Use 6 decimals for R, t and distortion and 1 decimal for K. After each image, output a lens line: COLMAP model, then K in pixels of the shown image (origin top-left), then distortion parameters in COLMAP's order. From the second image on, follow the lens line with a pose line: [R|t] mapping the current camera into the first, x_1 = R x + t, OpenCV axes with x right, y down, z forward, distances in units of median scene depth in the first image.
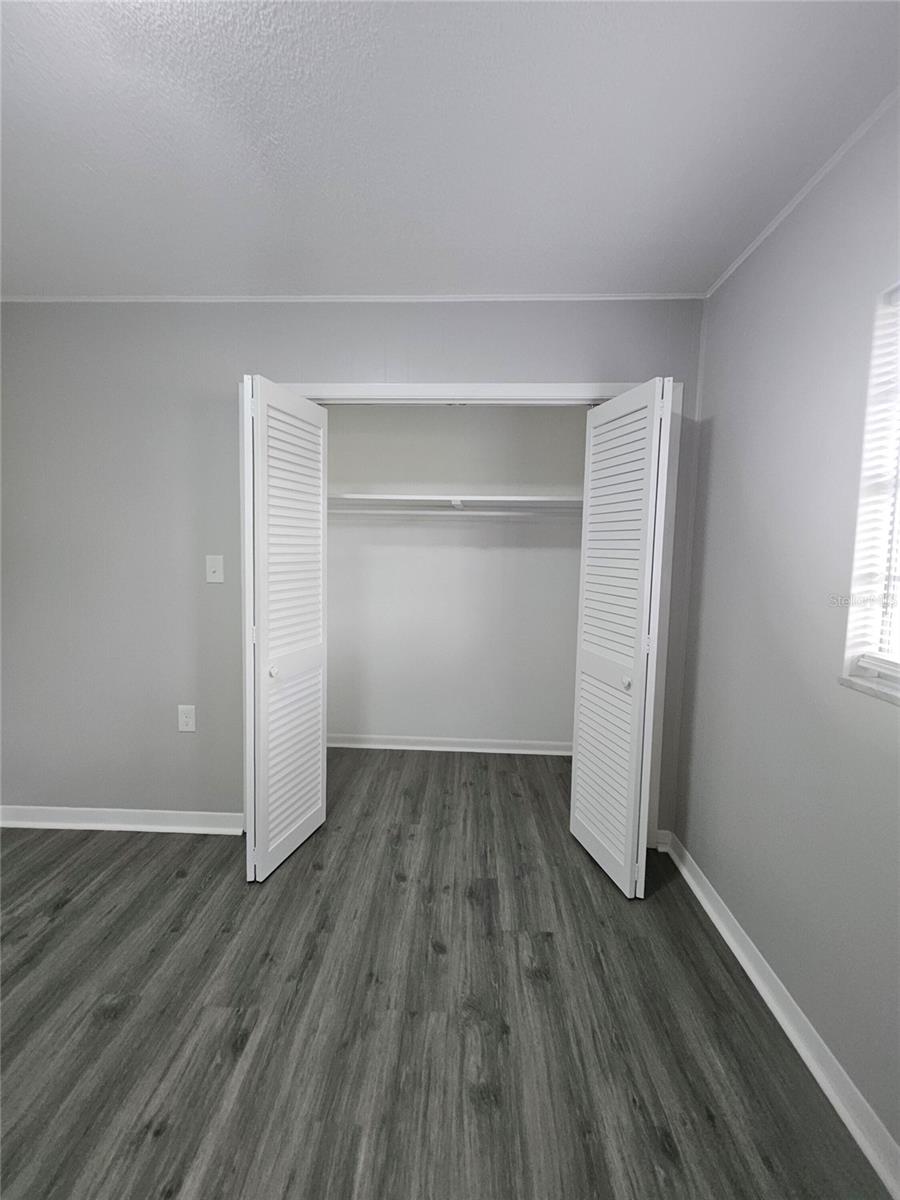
lens RADIAL K [[470.5, 0, 448.5], [0, 470.5, 591.3], [0, 0, 1]] dist [0.001667, 0.000335]
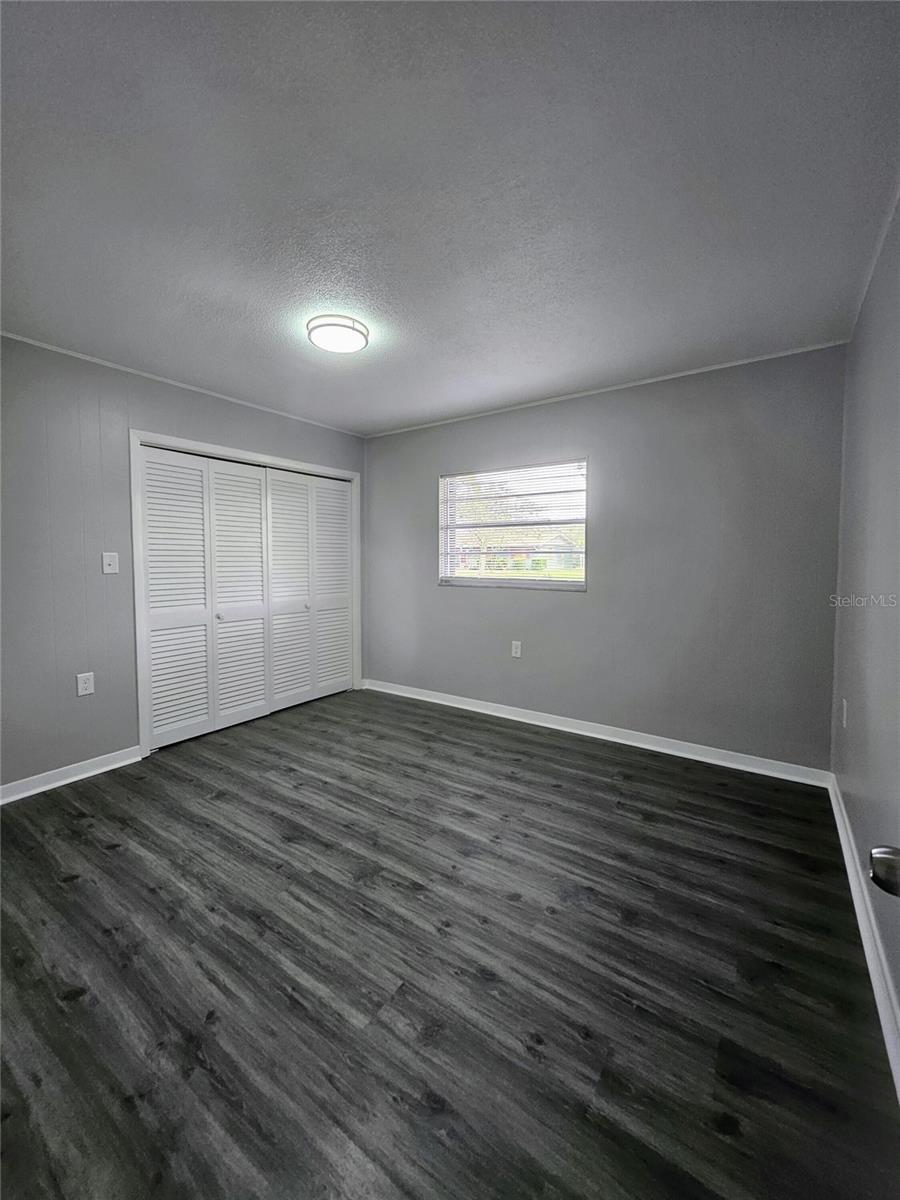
lens RADIAL K [[470.5, 0, 453.0], [0, 470.5, 597.2], [0, 0, 1]] dist [0.001667, 0.000335]
pose [[0.536068, -0.088143, 0.839560, -1.749434], [0.083733, 0.995181, 0.051017, 0.097983], [-0.840012, 0.042951, 0.540866, -0.829877]]
